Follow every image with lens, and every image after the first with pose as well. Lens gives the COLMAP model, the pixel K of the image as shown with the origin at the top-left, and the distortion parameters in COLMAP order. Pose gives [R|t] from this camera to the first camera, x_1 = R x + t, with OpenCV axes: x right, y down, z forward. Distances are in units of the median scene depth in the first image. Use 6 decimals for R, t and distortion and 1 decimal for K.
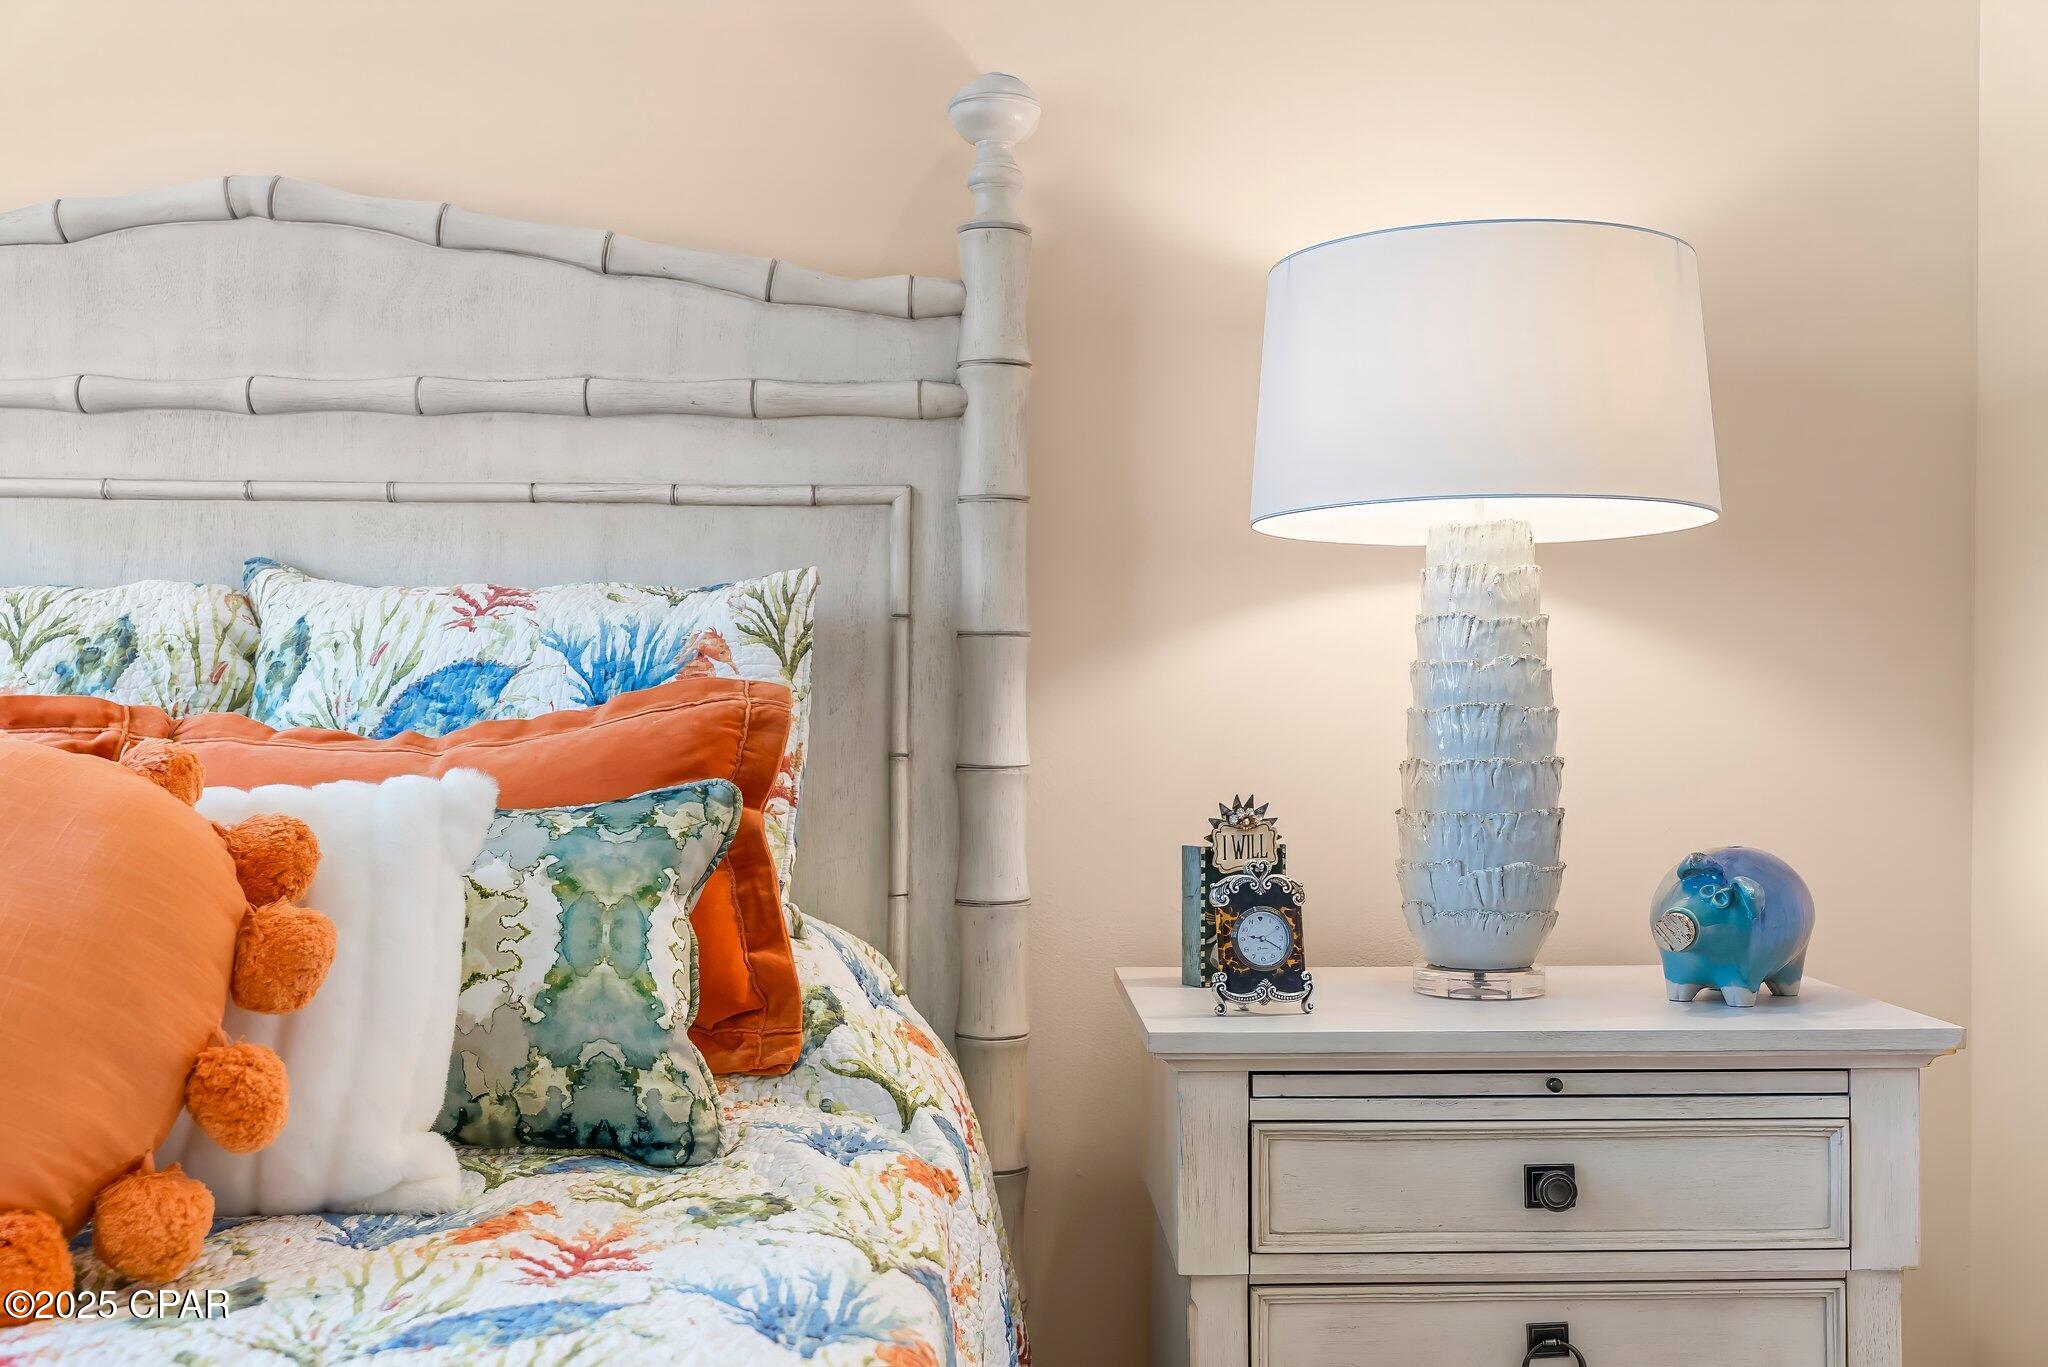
lens RADIAL K [[2140.8, 0, 1023.3], [0, 2140.8, 680.1], [0, 0, 1]] dist [-0.007367, 0.000000]
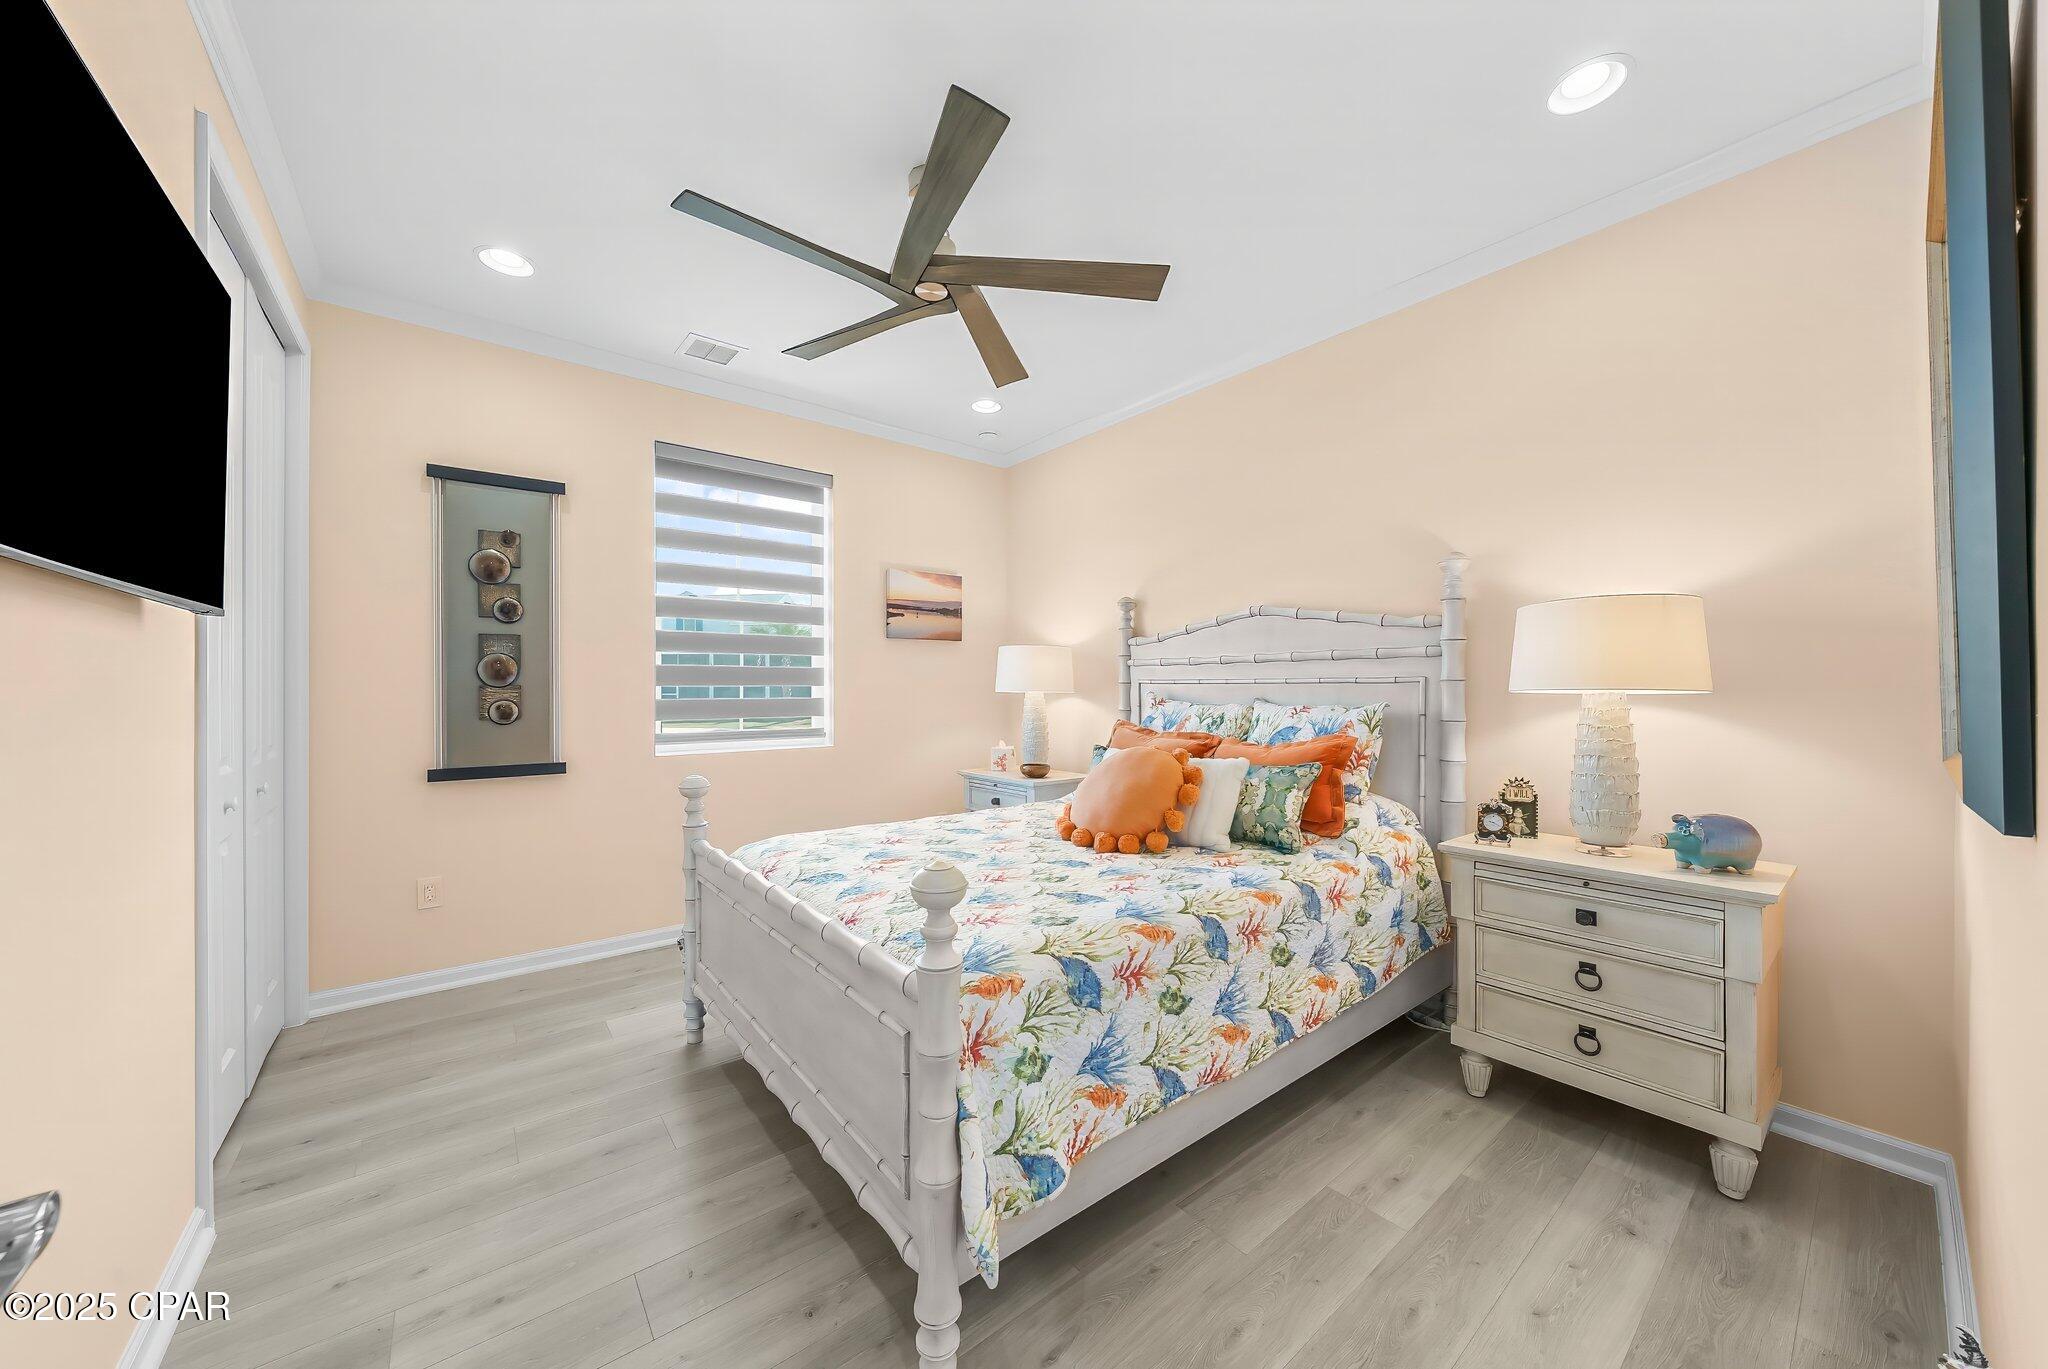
lens RADIAL K [[735.6, 0, 1035.0], [0, 735.6, 683.3], [0, 0, 1]] dist [-0.003509, -0.000339]
pose [[0.607690, -0.006075, -0.794151, 0.557448], [0.005614, 0.999979, -0.003354, -0.089042], [0.794154, -0.002420, 0.607711, -0.233510]]
